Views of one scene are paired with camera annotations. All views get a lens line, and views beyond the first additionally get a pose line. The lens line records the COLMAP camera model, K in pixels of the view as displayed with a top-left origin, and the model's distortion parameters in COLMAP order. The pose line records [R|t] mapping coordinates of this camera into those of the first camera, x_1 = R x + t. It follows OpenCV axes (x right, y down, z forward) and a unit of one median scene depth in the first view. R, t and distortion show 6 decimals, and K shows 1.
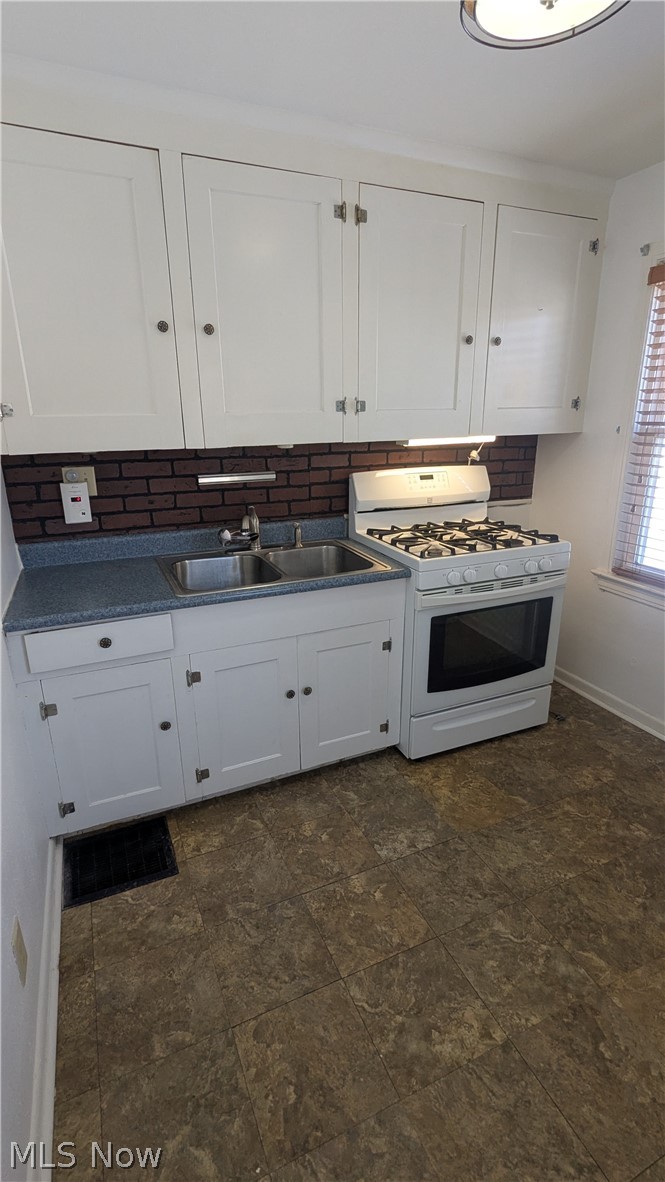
lens RADIAL K [[556.1, 0, 337.7], [0, 556.1, 590.2], [0, 0, 1]] dist [0.002005, 0.000134]
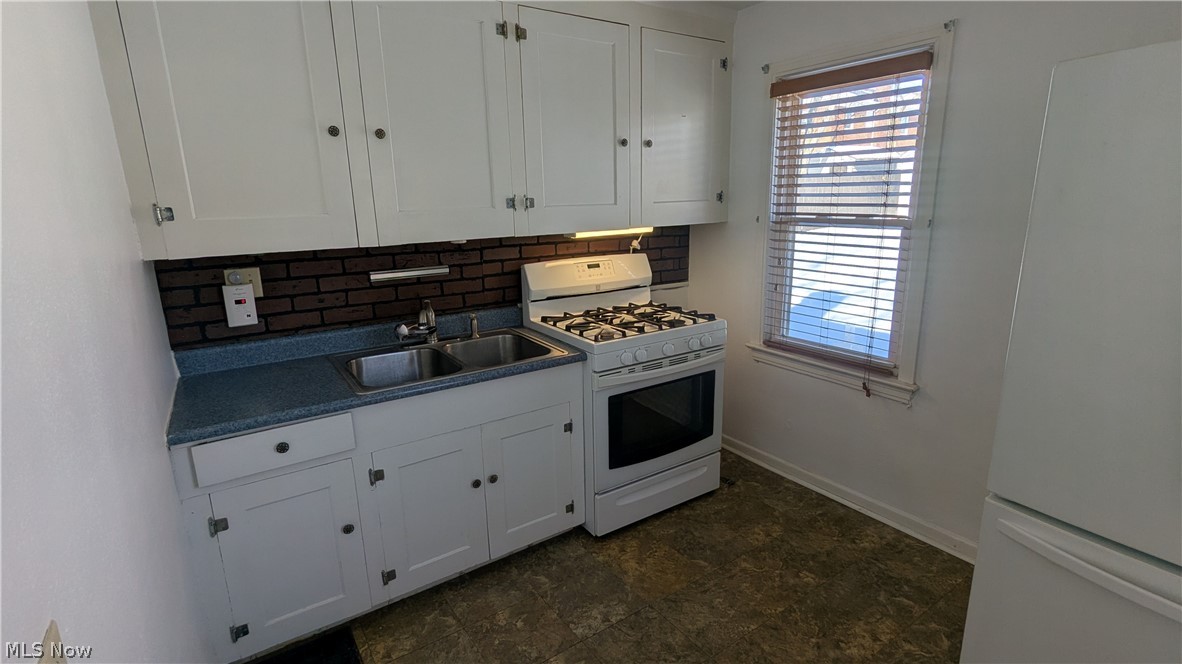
lens RADIAL K [[556.1, 0, 595.3], [0, 556.1, 331.6], [0, 0, 1]] dist [0.002005, 0.000134]
pose [[0.984563, -0.053514, 0.166647, -0.025327], [0.066261, 0.995209, -0.071896, -0.000583], [-0.162001, 0.081828, 0.983392, -0.047693]]
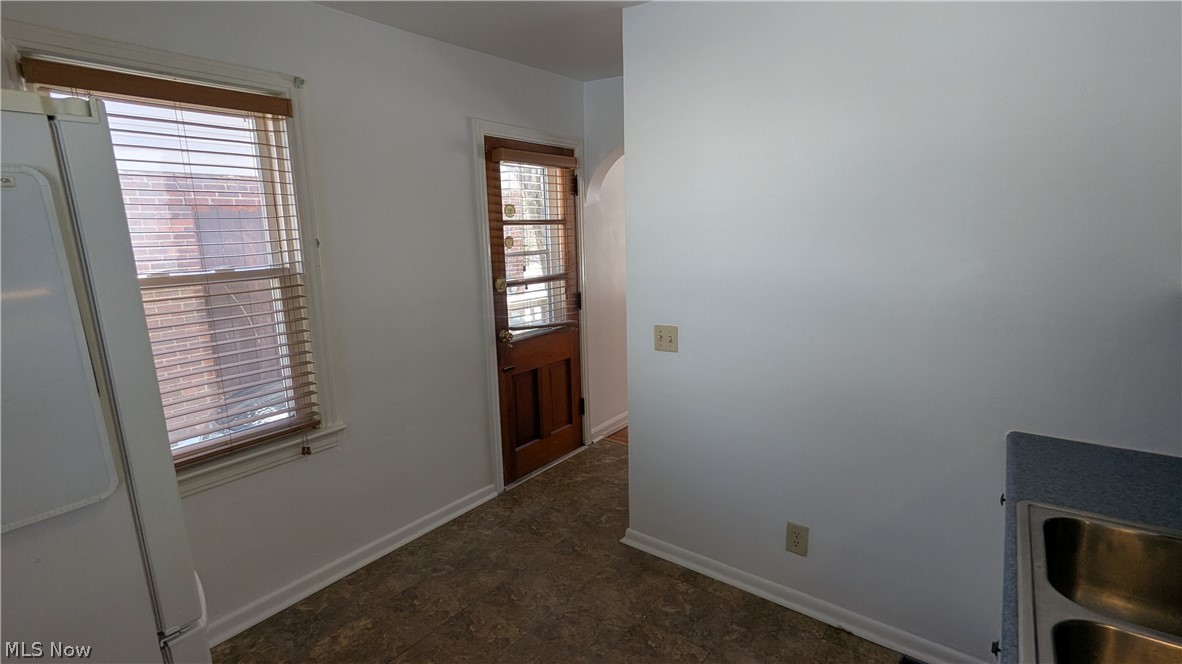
lens RADIAL K [[556.5, 0, 592.2], [0, 556.5, 332.5], [0, 0, 1]] dist [-0.002911, 0.001199]
pose [[-0.873930, 0.118583, -0.471364, 0.408760], [-0.122487, 0.884752, 0.449679, -0.349360], [0.470364, 0.450724, -0.758687, 0.968835]]
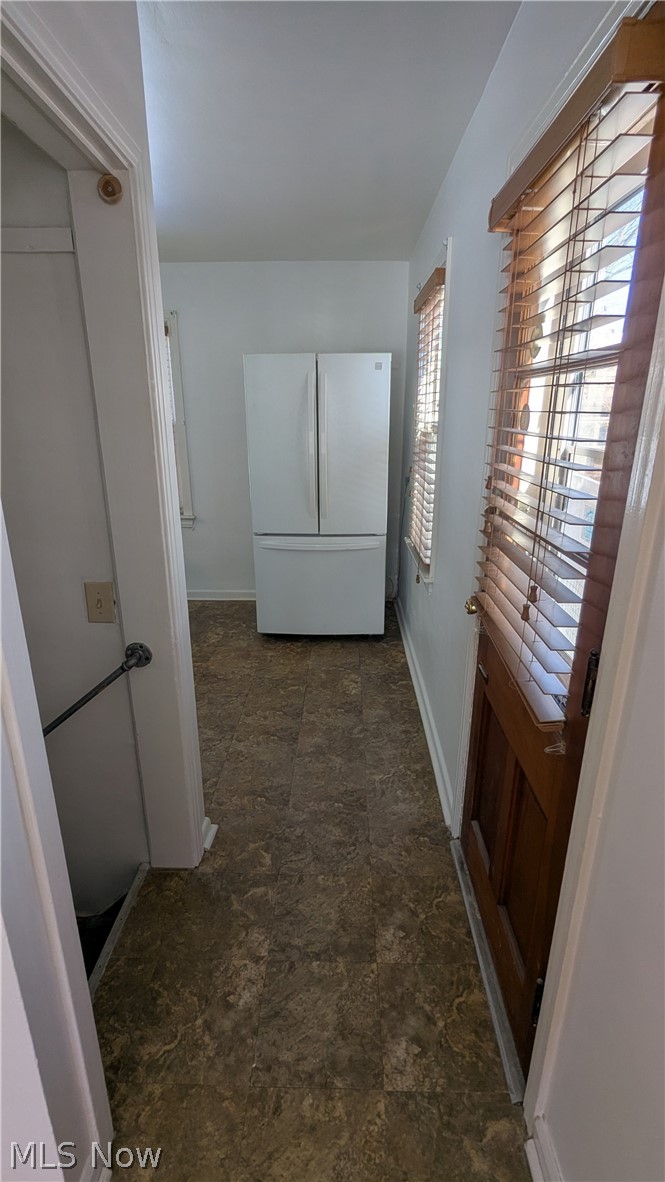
lens RADIAL K [[556.5, 0, 331.6], [0, 556.5, 590.7], [0, 0, 1]] dist [-0.002911, 0.001199]
pose [[0.428581, -0.273333, 0.861166, -0.753970], [0.274009, 0.947573, 0.164391, 0.123240], [-0.860951, 0.165512, 0.481008, -0.372021]]
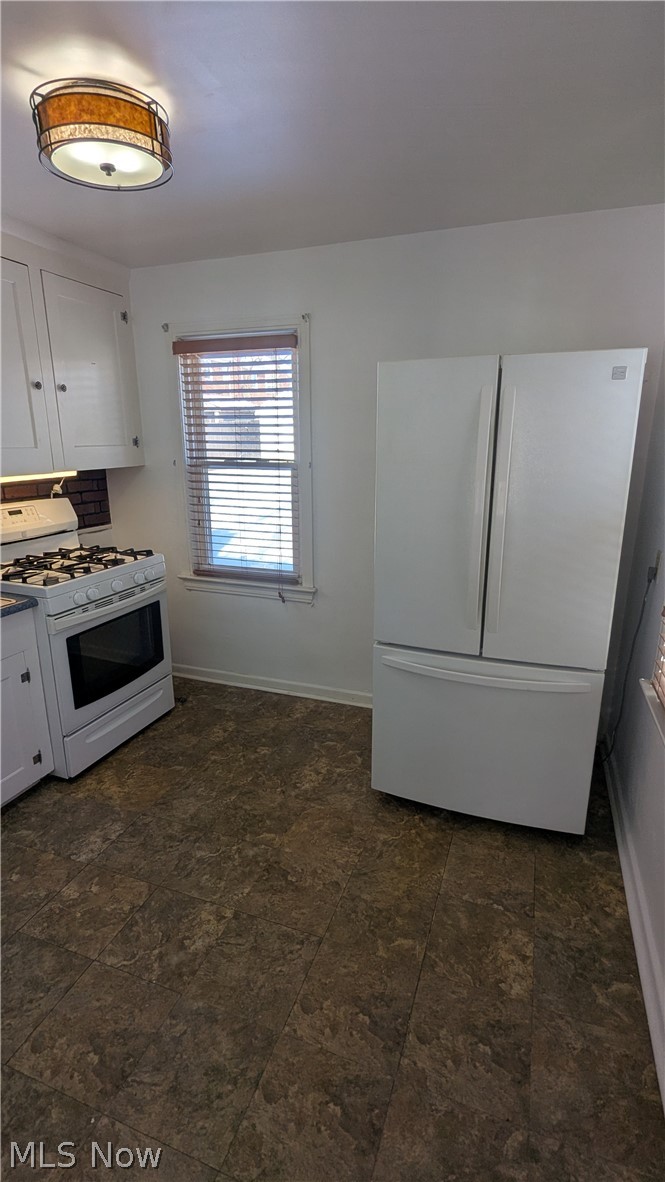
lens RADIAL K [[556.5, 0, 331.6], [0, 556.5, 590.7], [0, 0, 1]] dist [-0.002911, 0.001199]
pose [[0.699399, -0.181370, 0.691336, -0.193425], [0.214828, 0.975885, 0.038687, 0.026398], [-0.681681, 0.121461, 0.721497, -0.136555]]
